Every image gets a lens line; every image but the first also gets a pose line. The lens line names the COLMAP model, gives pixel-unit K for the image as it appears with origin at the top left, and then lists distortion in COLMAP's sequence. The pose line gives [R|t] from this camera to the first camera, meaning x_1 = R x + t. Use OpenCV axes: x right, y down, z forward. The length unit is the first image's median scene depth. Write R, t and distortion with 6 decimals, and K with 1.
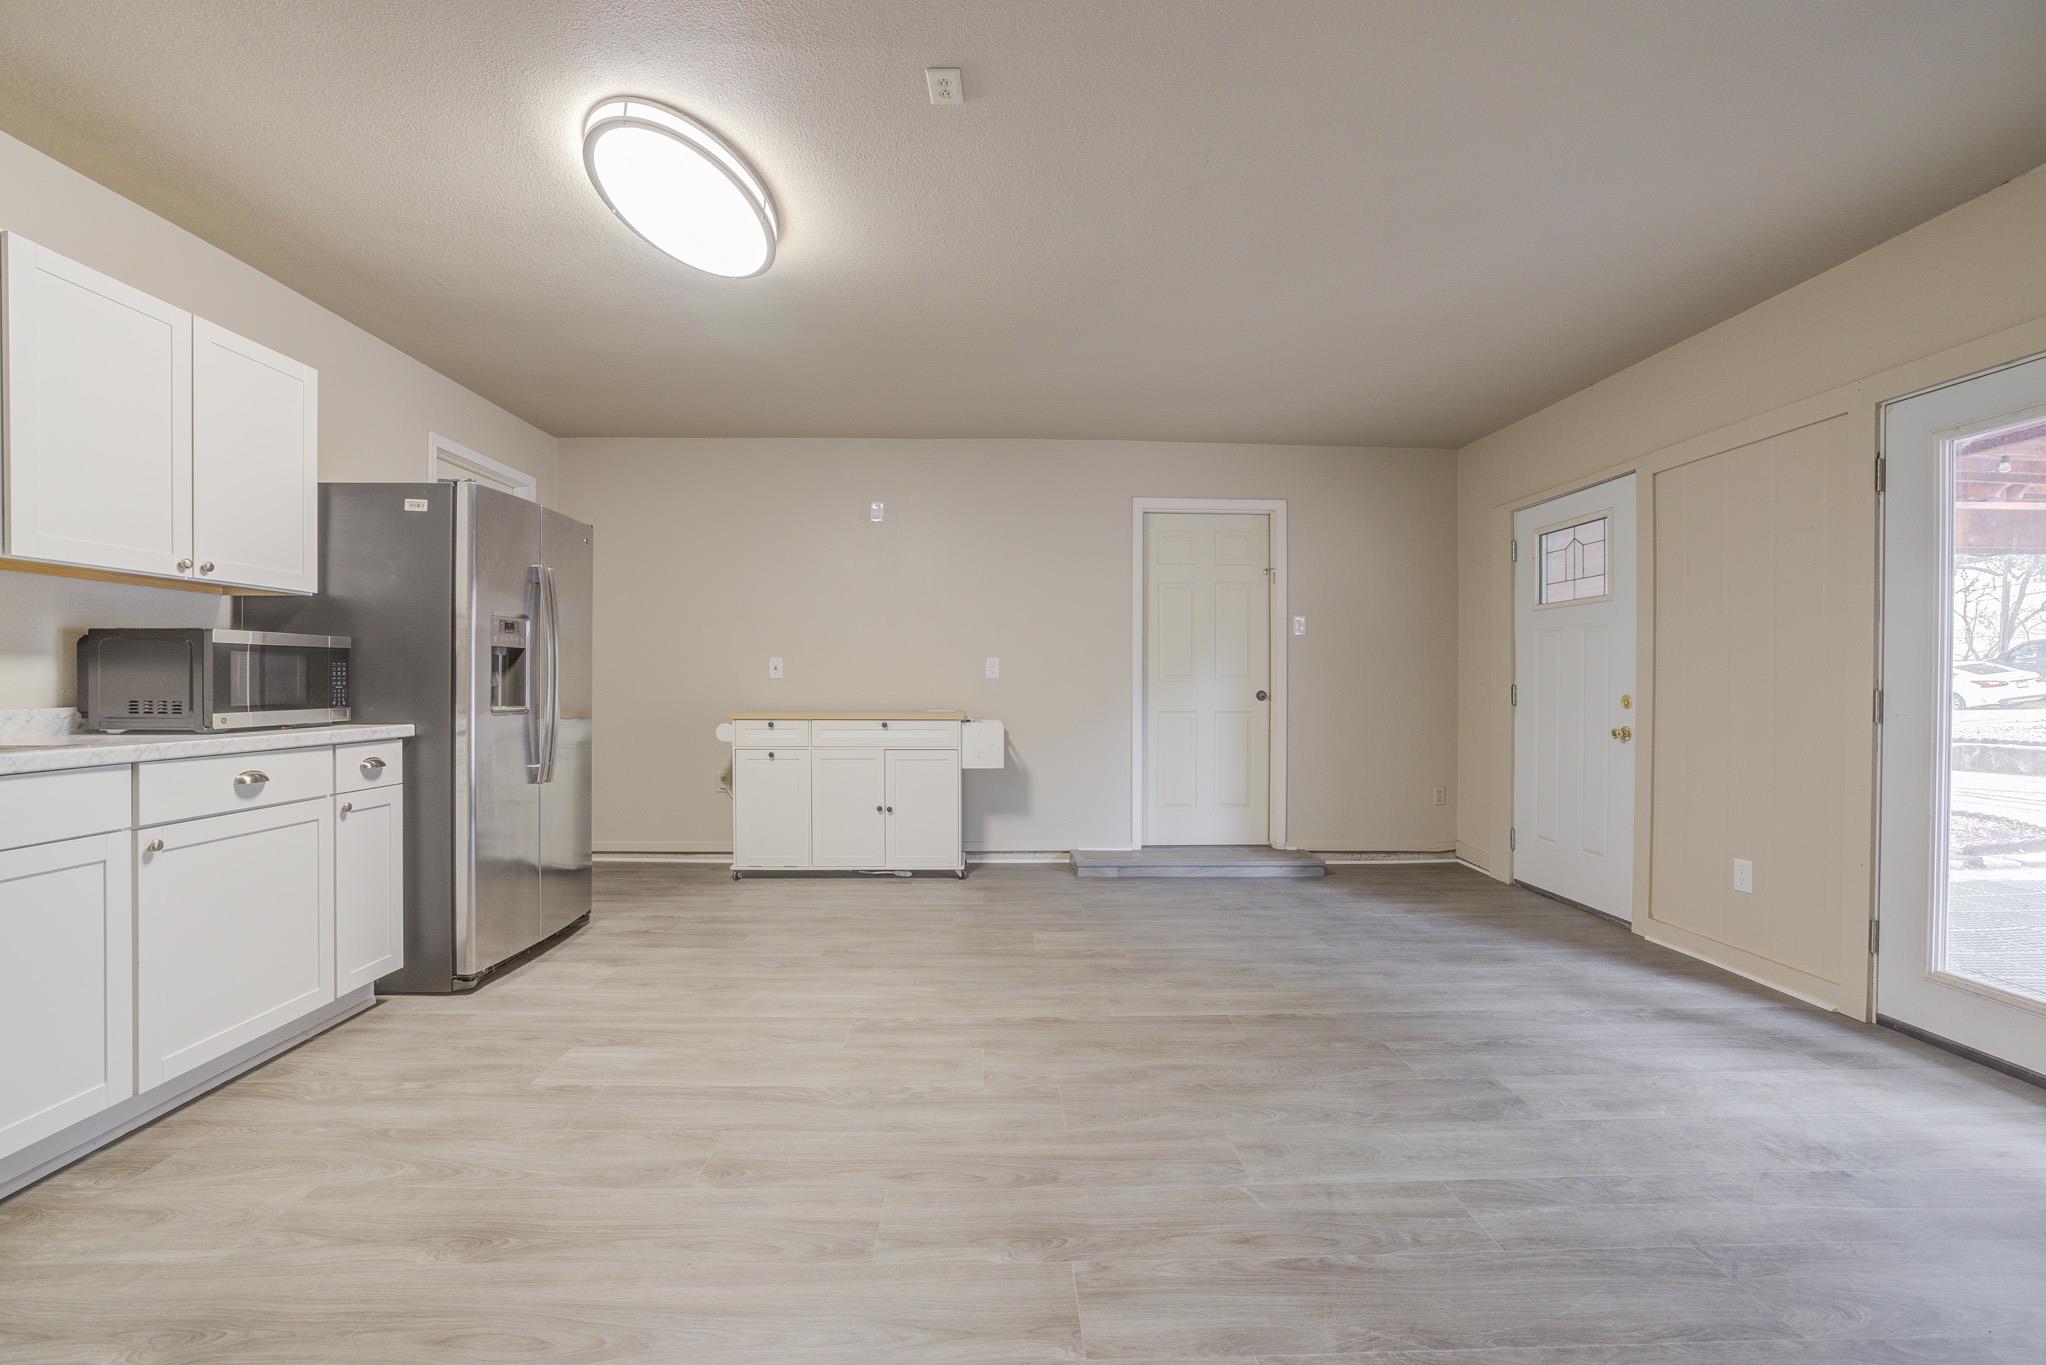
lens RADIAL K [[869.4, 0, 1018.2], [0, 869.4, 686.2], [0, 0, 1]] dist [-0.047043, 0.016858]
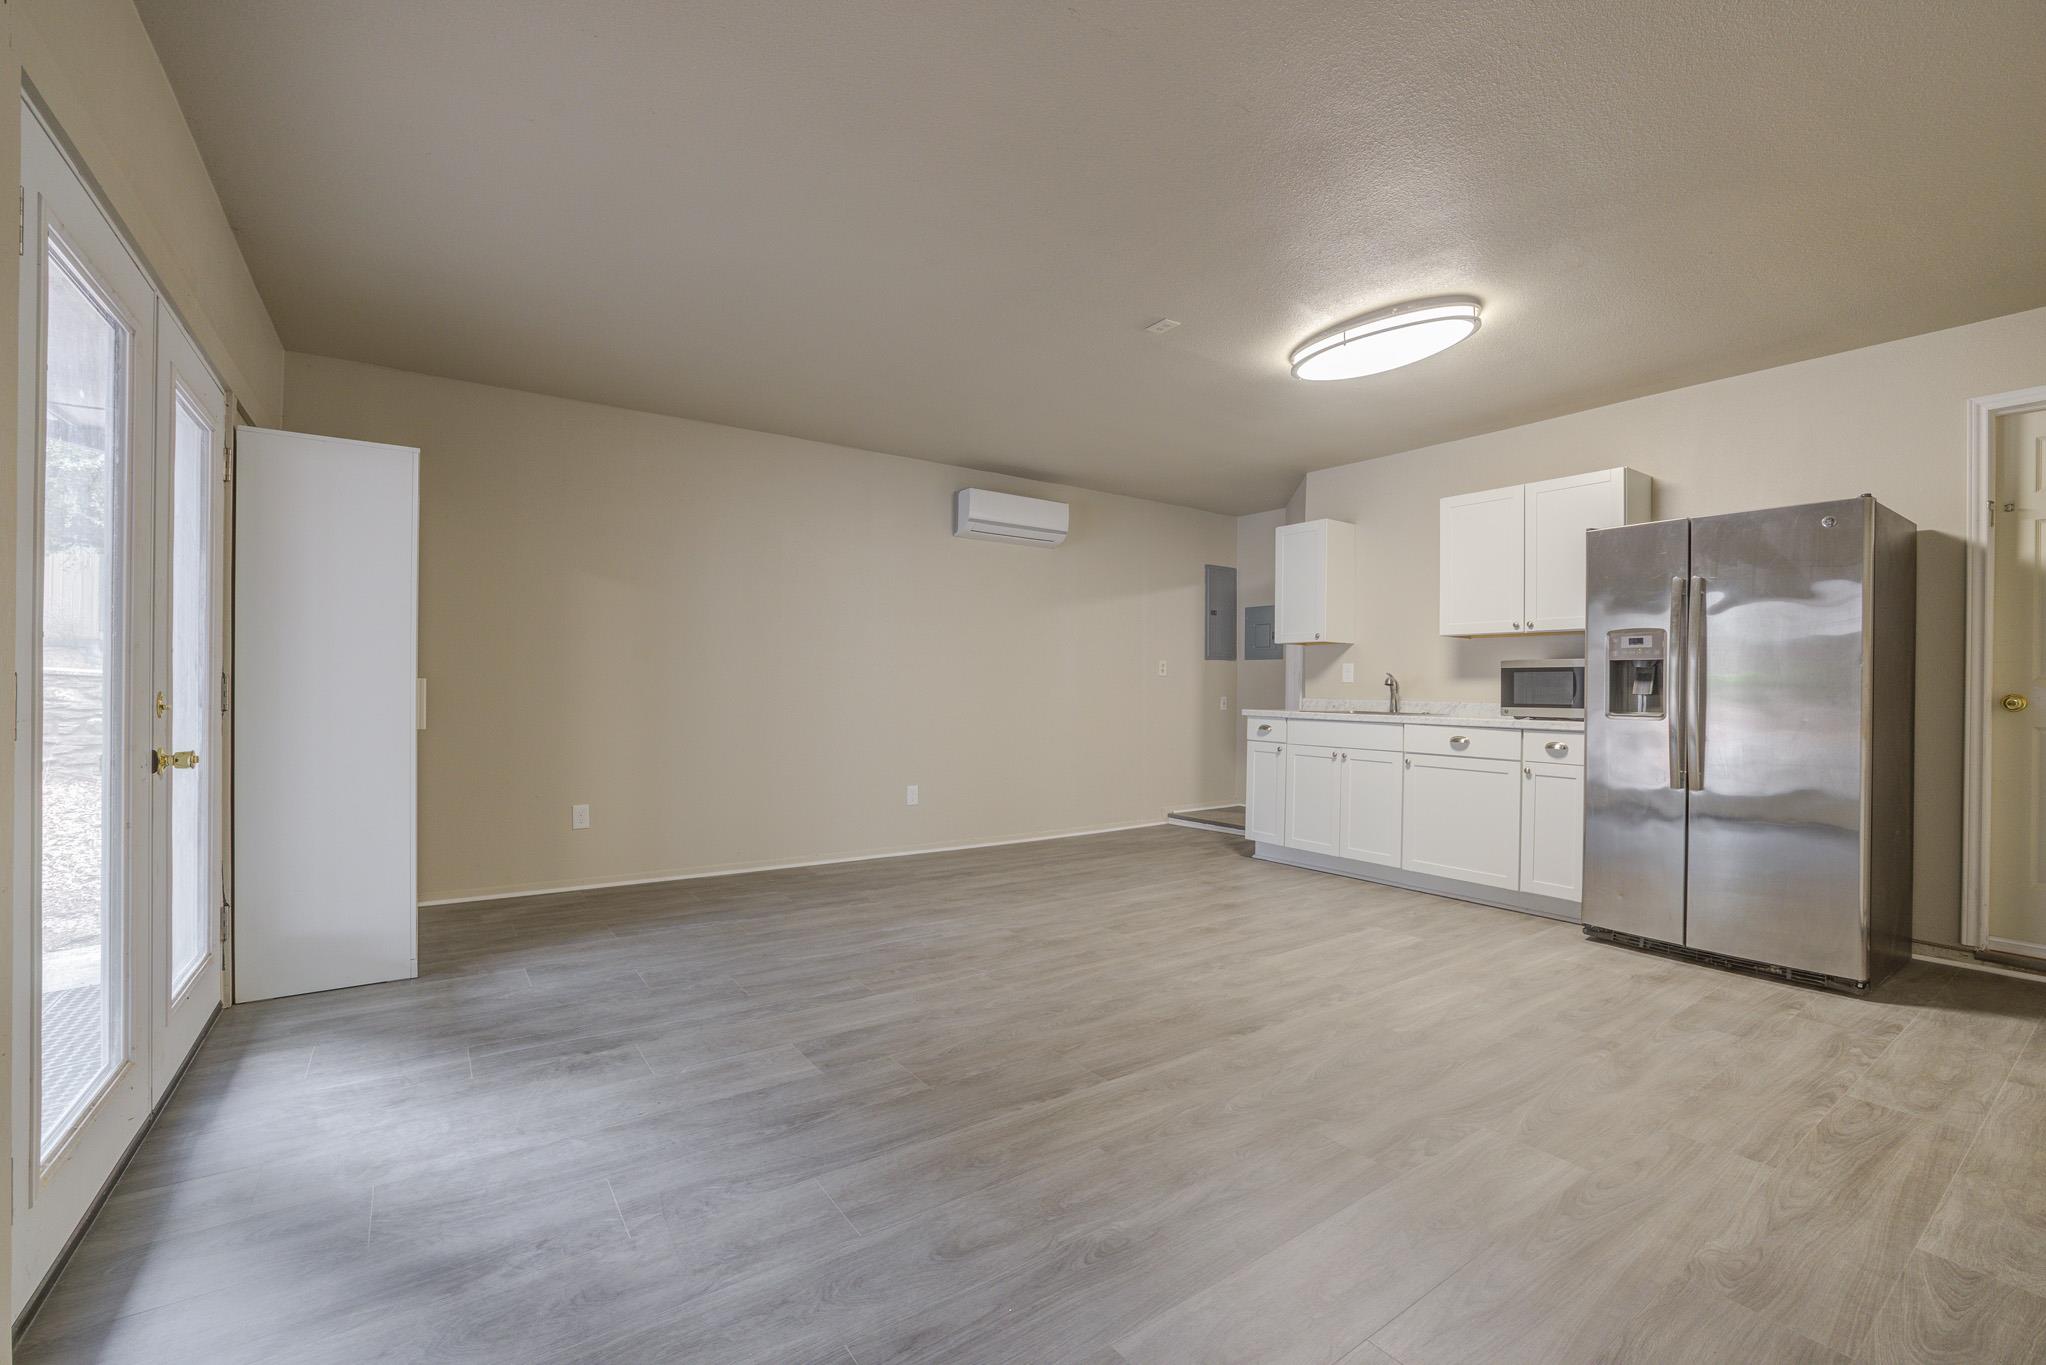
lens RADIAL K [[869.4, 0, 1018.2], [0, 869.4, 686.2], [0, 0, 1]] dist [-0.047043, 0.016858]
pose [[-0.835015, -0.012671, -0.550082, 0.765923], [-0.016528, 0.999861, 0.002058, 0.000704], [0.549979, 0.010810, -0.835108, 1.620732]]
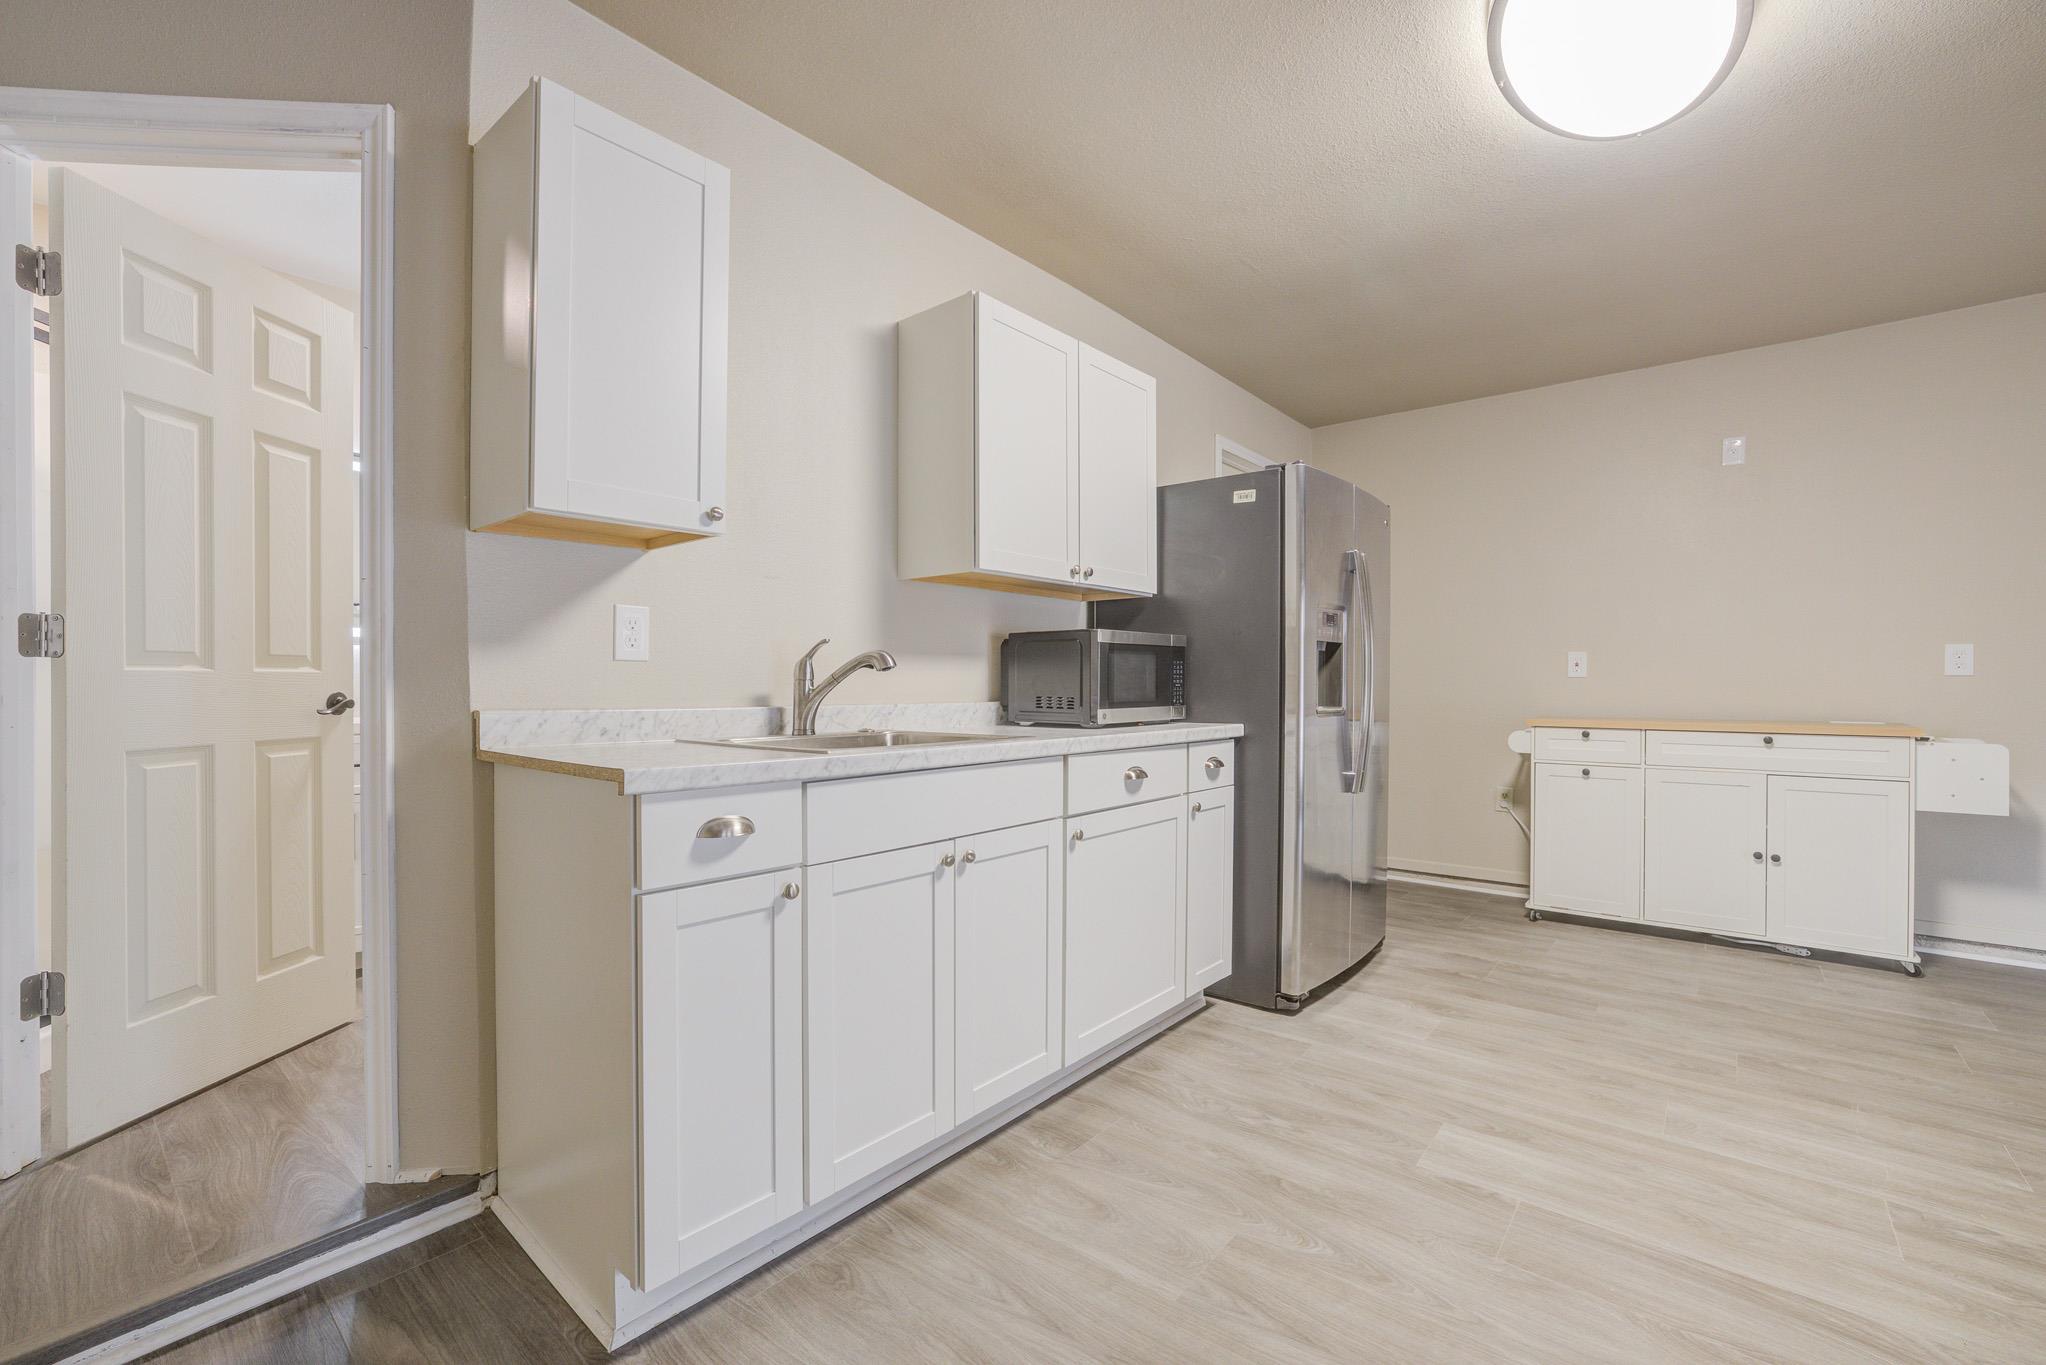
lens RADIAL K [[869.4, 0, 1018.2], [0, 869.4, 686.2], [0, 0, 1]] dist [-0.047043, 0.016858]
pose [[0.747386, 0.001204, -0.664389, -0.251303], [-0.003235, 0.999993, -0.001827, 0.004723], [0.664382, 0.003515, 0.747385, 0.100181]]
